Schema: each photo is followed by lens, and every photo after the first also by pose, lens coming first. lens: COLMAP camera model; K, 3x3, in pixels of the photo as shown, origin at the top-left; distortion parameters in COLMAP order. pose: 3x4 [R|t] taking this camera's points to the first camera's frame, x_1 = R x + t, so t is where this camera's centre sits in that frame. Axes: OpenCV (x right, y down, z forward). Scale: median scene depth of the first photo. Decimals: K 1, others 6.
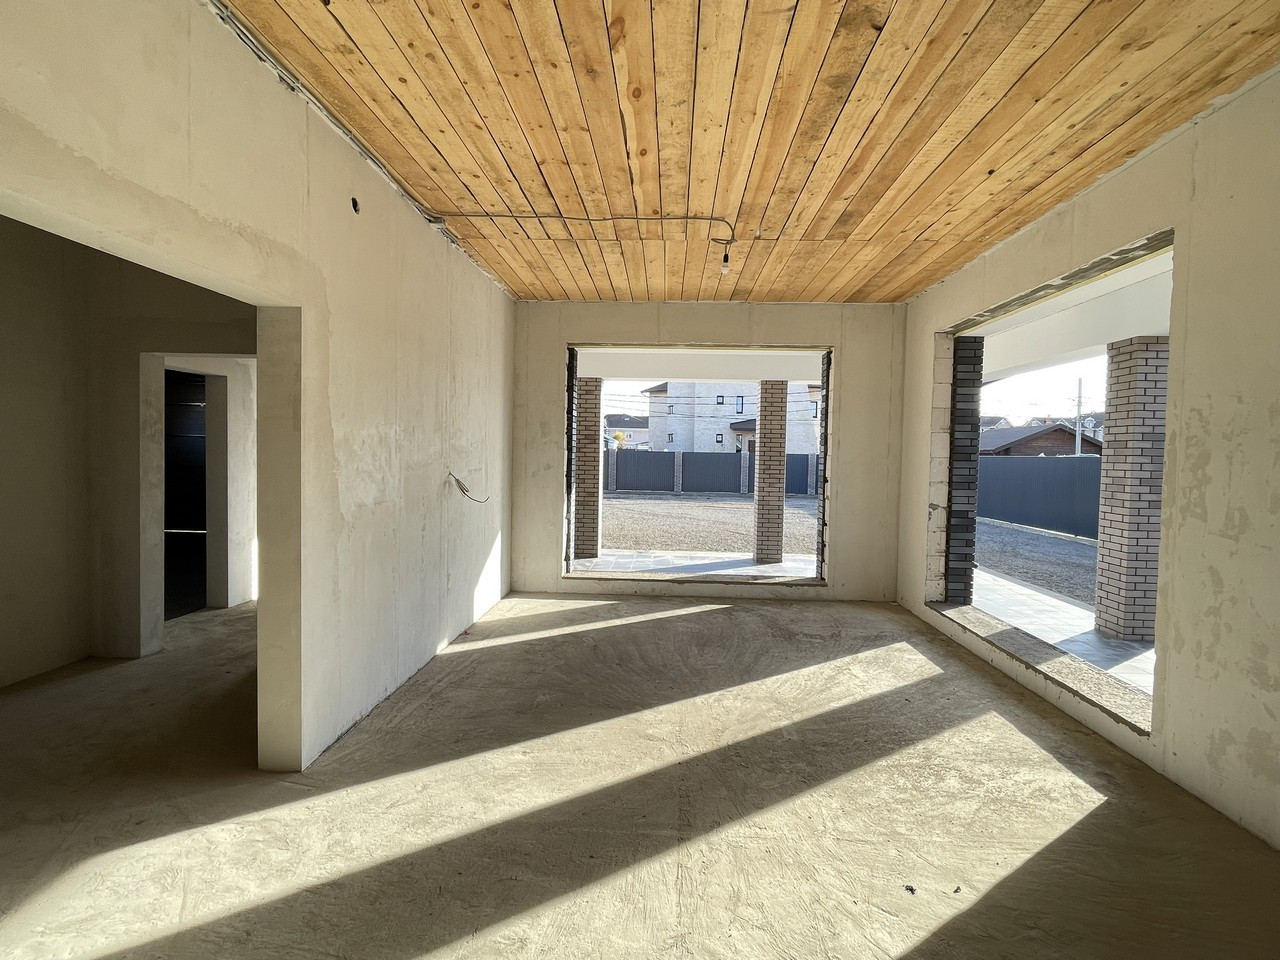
lens RADIAL K [[629.2, 0, 639.5], [0, 629.2, 479.1], [0, 0, 1]] dist [0.002576, -0.001565]
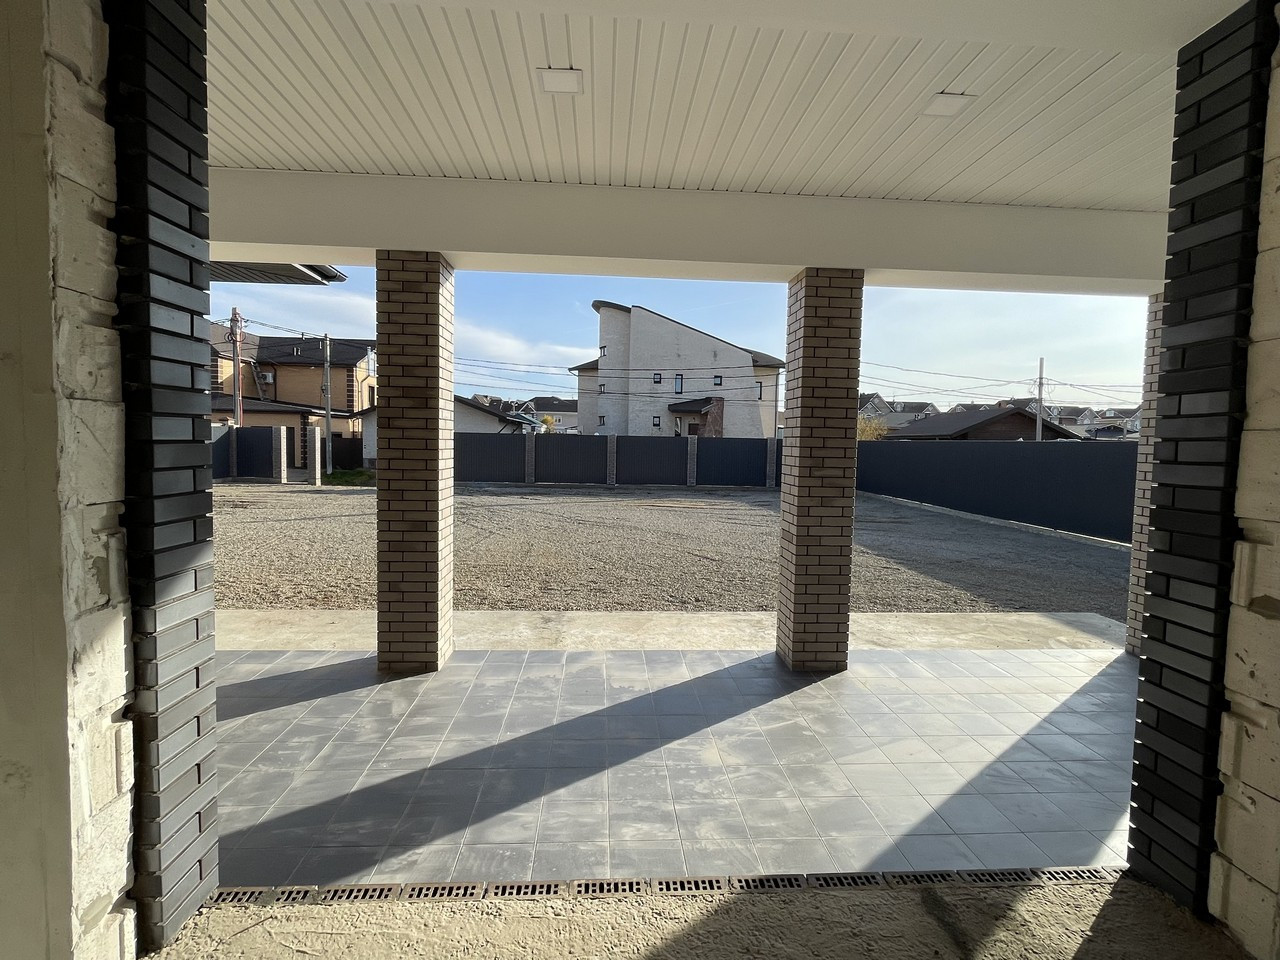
lens RADIAL K [[629.2, 0, 641.0], [0, 629.2, 476.2], [0, 0, 1]] dist [0.002576, -0.001565]
pose [[0.993796, -0.004492, 0.111126, 0.060873], [0.002383, 0.999815, 0.019107, -0.041120], [-0.111191, -0.018724, 0.993623, 1.293049]]
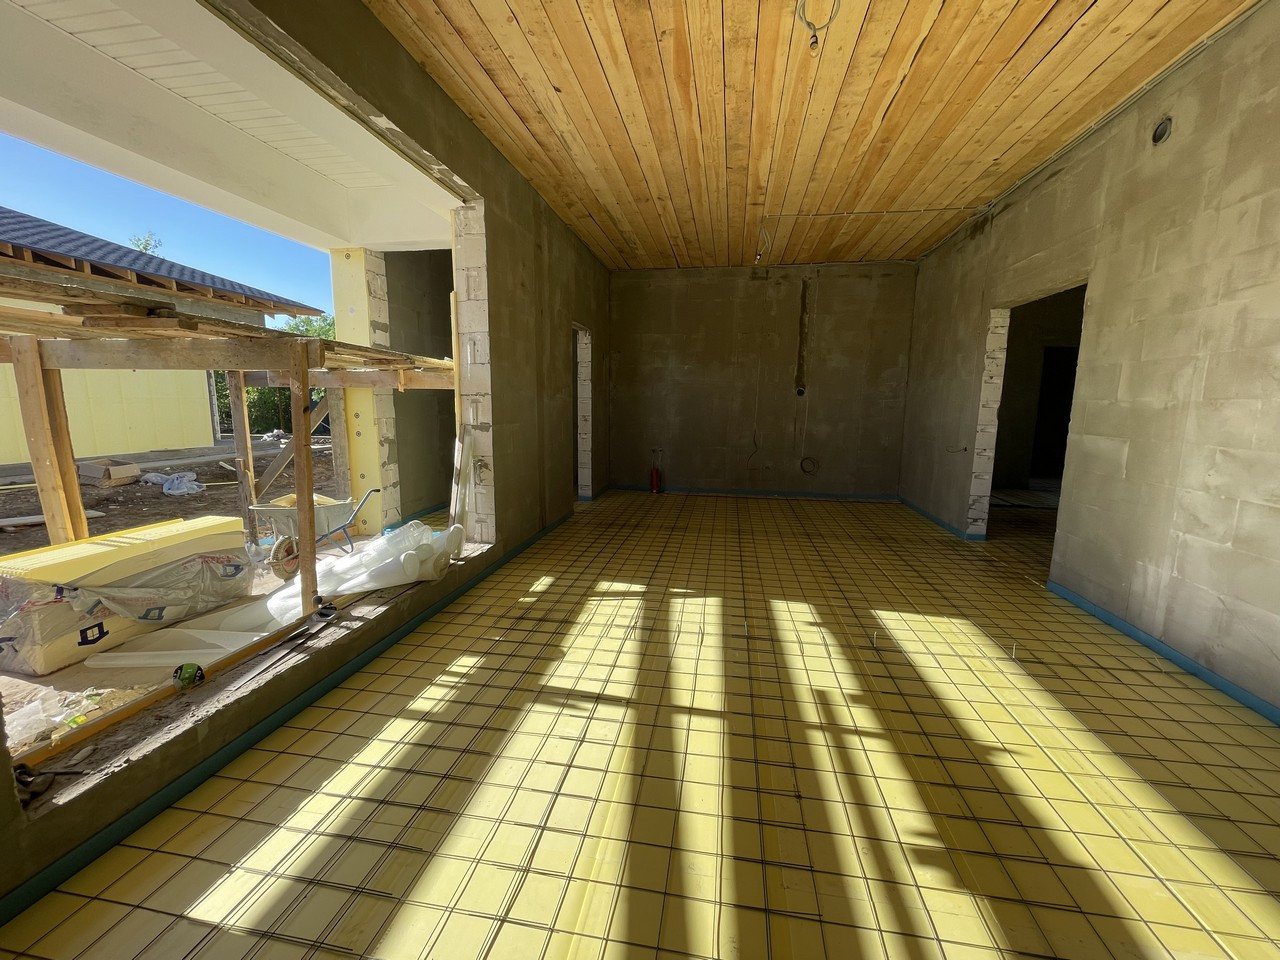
lens RADIAL K [[518.3, 0, 642.2], [0, 518.3, 481.0], [0, 0, 1]] dist [-0.013659, 0.002793]
pose [[-0.992717, -0.047624, 0.110659, 0.262194], [-0.025518, 0.980828, 0.193195, -0.003542], [-0.117739, 0.188965, -0.974900, 1.807922]]
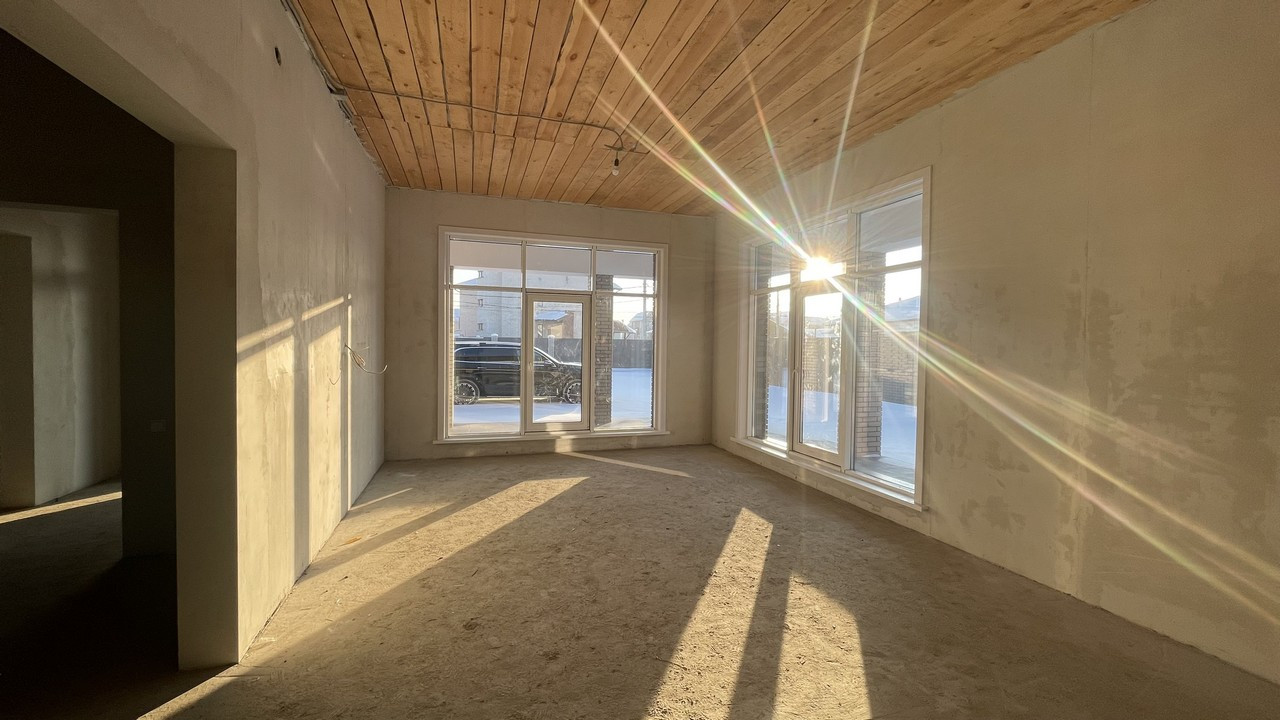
lens RADIAL K [[518.6, 0, 637.2], [0, 518.6, 362.7], [0, 0, 1]] dist [-0.007575, 0.001563]
pose [[0.935854, -0.017240, 0.351965, -0.199207], [0.017454, 0.999844, 0.002565, 0.031873], [-0.351954, 0.003743, 0.936010, 0.071876]]
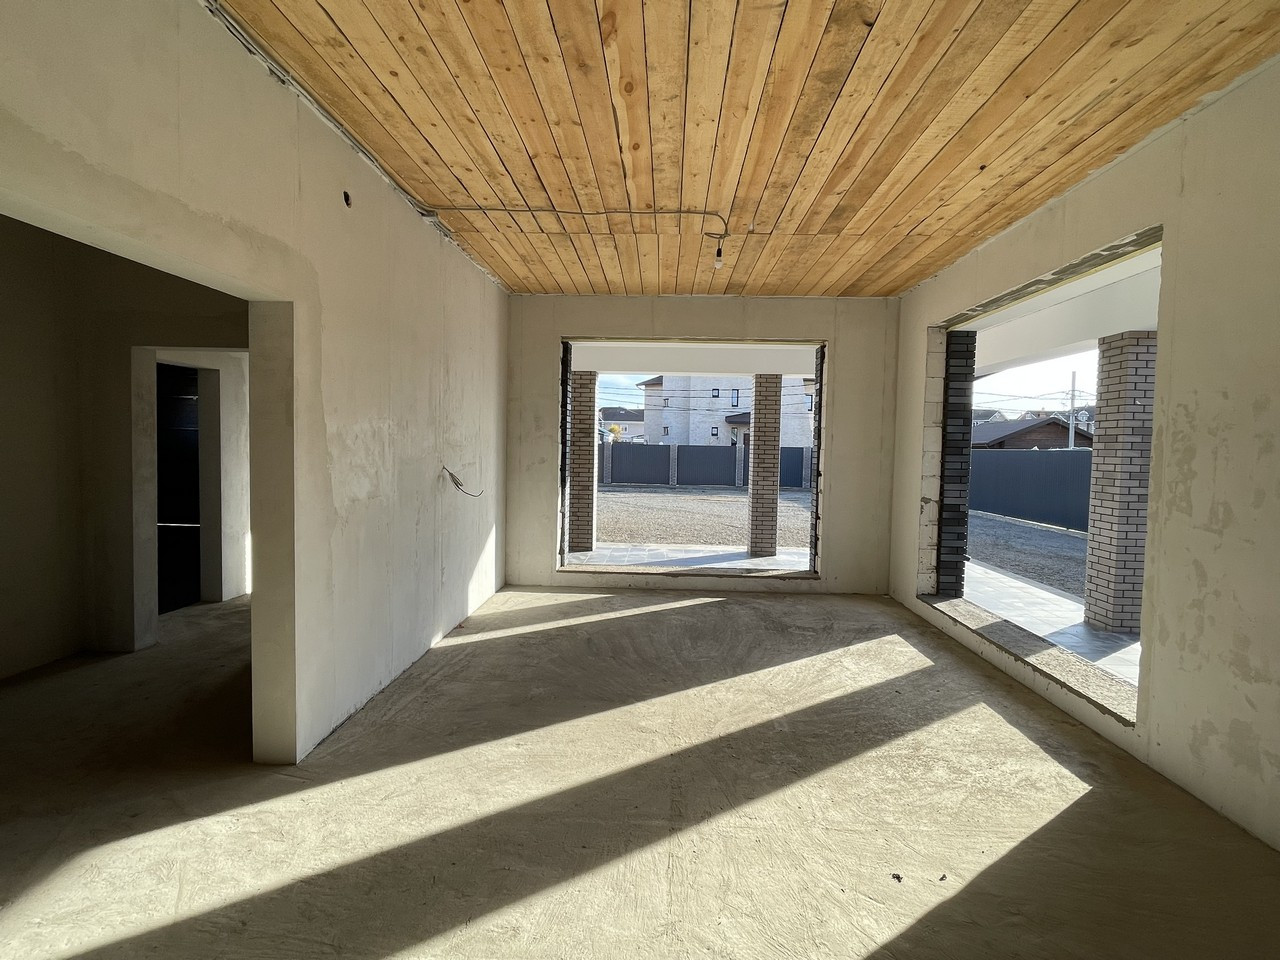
lens RADIAL K [[629.2, 0, 639.4], [0, 629.2, 479.1], [0, 0, 1]] dist [0.002576, -0.001565]
pose [[0.999977, -0.000193, 0.006761, 0.004036], [0.000118, 0.999938, 0.011113, -0.002103], [-0.006763, -0.011112, 0.999915, -0.004459]]
